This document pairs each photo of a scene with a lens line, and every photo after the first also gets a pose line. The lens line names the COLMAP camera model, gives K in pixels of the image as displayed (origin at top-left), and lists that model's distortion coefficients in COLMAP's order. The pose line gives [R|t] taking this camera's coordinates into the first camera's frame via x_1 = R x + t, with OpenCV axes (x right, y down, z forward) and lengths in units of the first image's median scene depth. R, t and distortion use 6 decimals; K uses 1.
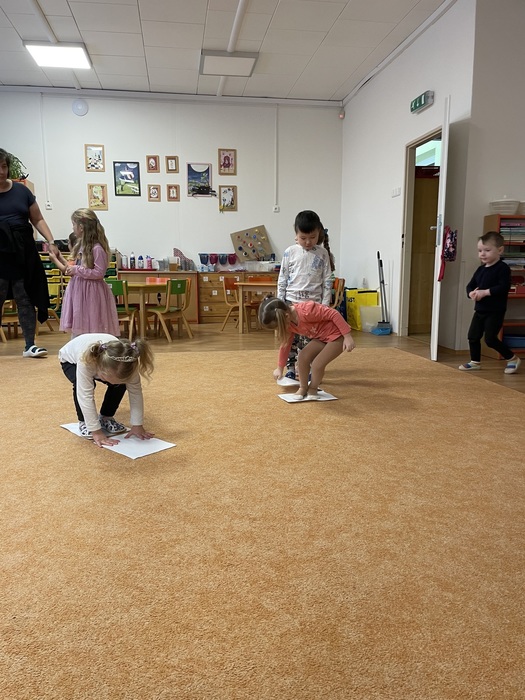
lens RADIAL K [[537.9, 0, 247.4], [0, 537.9, 352.2], [0, 0, 1]] dist [0.078074, -0.117578]
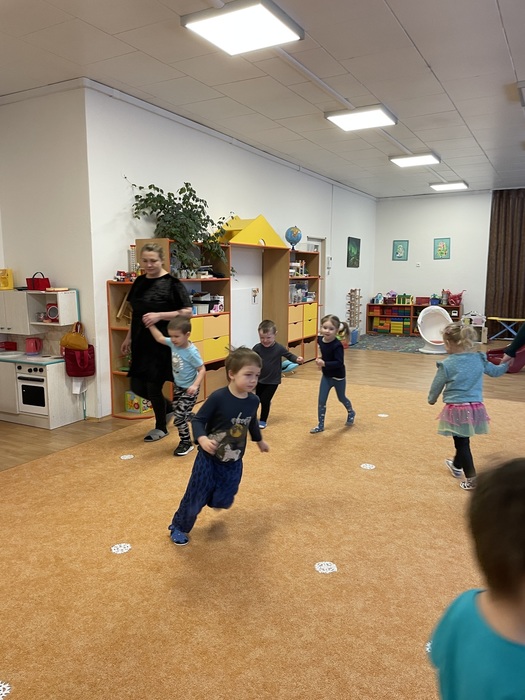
lens RADIAL K [[537.9, 0, 247.4], [0, 537.9, 352.2], [0, 0, 1]] dist [0.078074, -0.117578]
pose [[-0.792544, -0.088048, 0.603424, -0.252839], [0.094693, 0.959750, 0.264411, -0.178014], [-0.602417, 0.266698, -0.752307, 0.600047]]
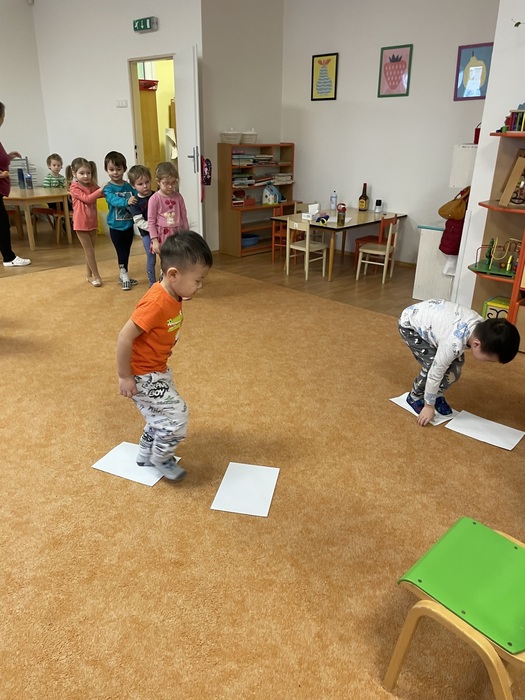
lens RADIAL K [[535.1, 0, 262.5], [0, 535.1, 350.0], [0, 0, 1]] dist [0.073652, -0.112640]
pose [[0.789488, -0.221249, 0.572501, -0.180949], [0.082498, 0.962556, 0.258223, -0.060266], [-0.608196, -0.156634, 0.778179, -0.067501]]
